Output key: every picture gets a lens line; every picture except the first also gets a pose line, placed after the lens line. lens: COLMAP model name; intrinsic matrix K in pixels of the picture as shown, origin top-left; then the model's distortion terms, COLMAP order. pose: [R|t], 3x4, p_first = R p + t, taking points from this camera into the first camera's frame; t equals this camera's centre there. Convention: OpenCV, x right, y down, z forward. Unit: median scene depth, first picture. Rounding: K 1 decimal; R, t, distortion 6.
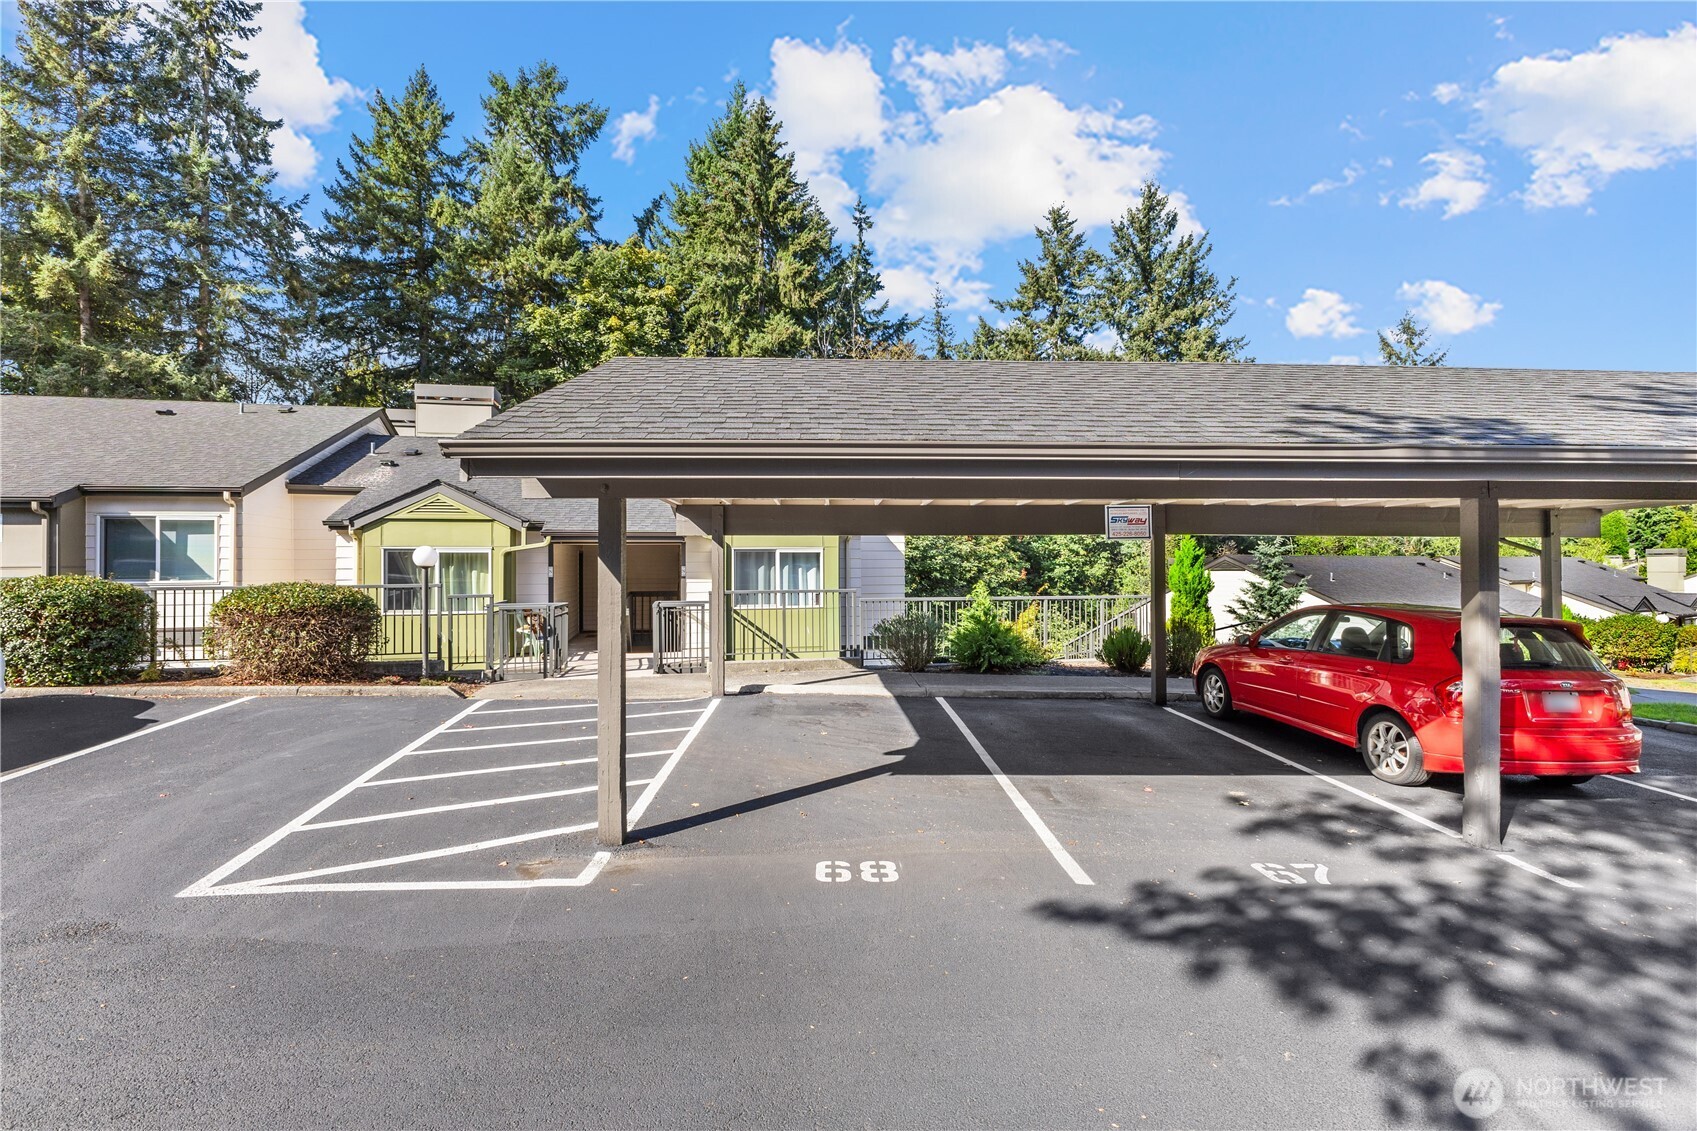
lens RADIAL K [[744.6, 0, 845.9], [0, 744.6, 552.2], [0, 0, 1]] dist [-0.002184, -0.000099]
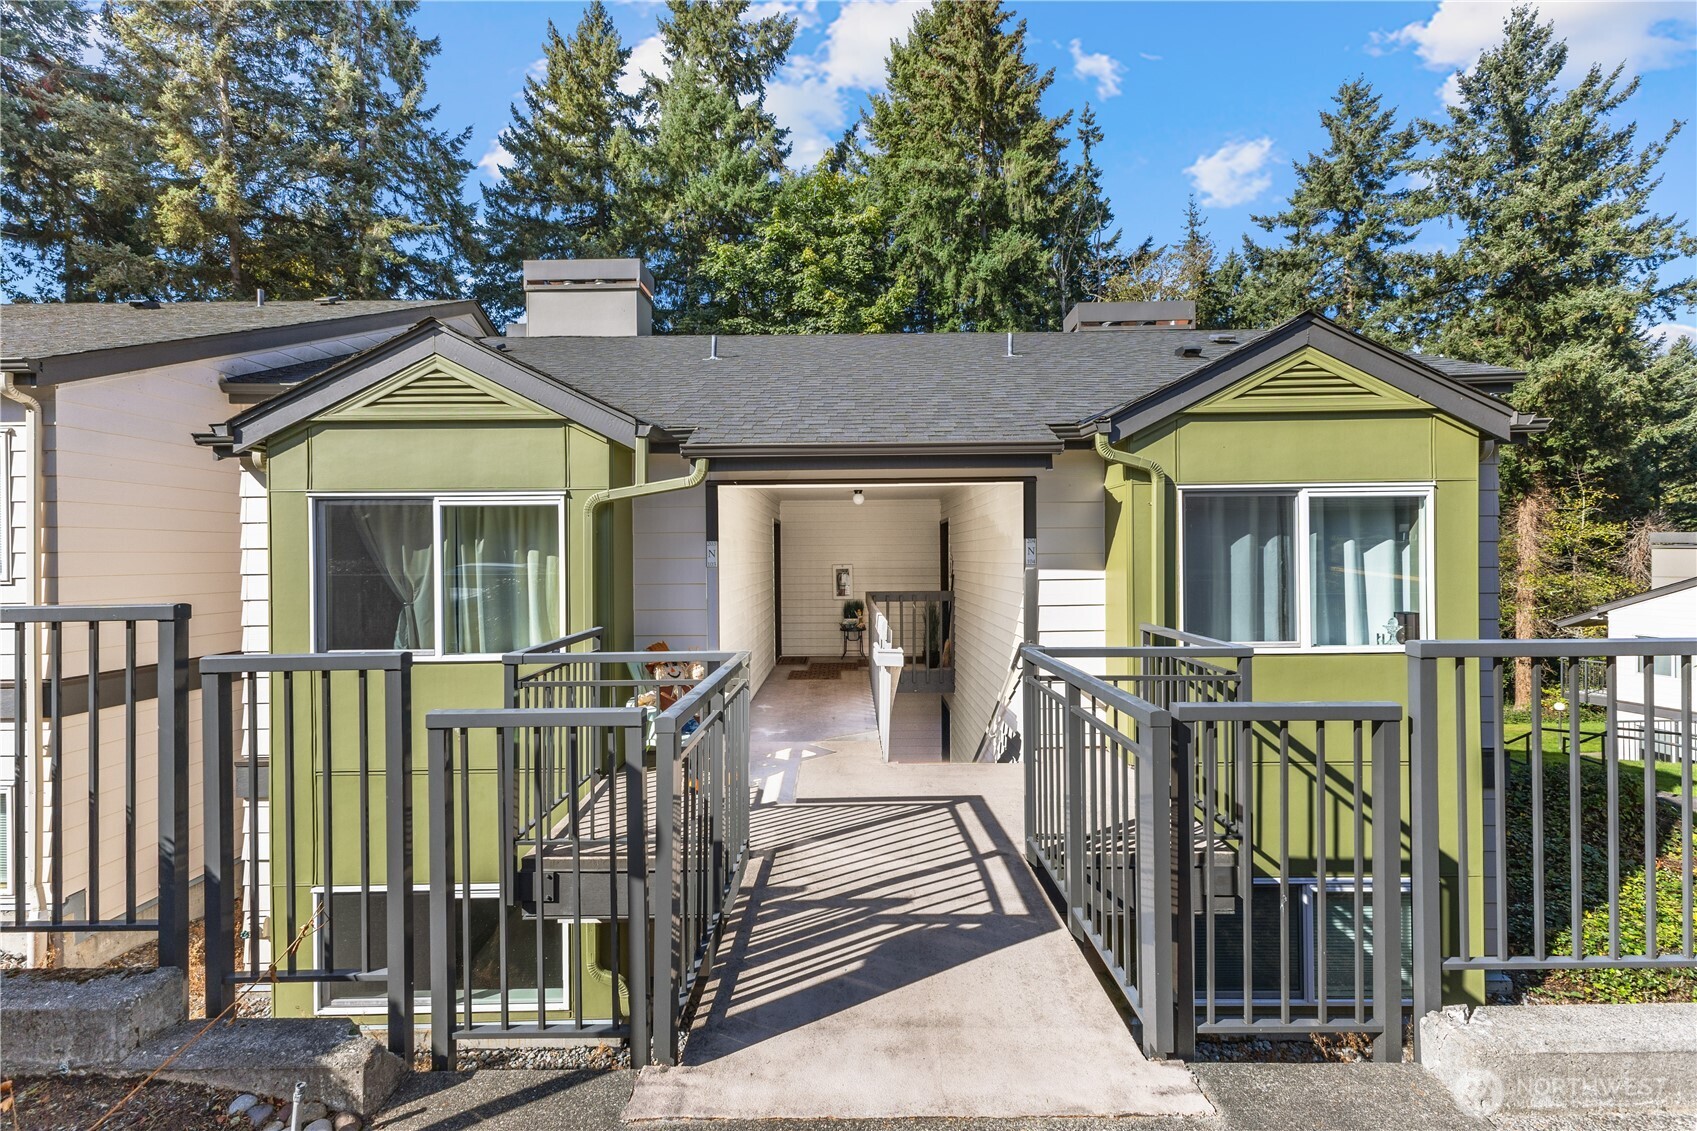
lens RADIAL K [[744.6, 0, 845.9], [0, 744.6, 552.2], [0, 0, 1]] dist [-0.002184, -0.000099]
pose [[0.970379, -0.009082, -0.241415, -0.071951], [0.012946, 0.999812, 0.014424, 0.006533], [0.241239, -0.017122, 0.970315, 0.197433]]
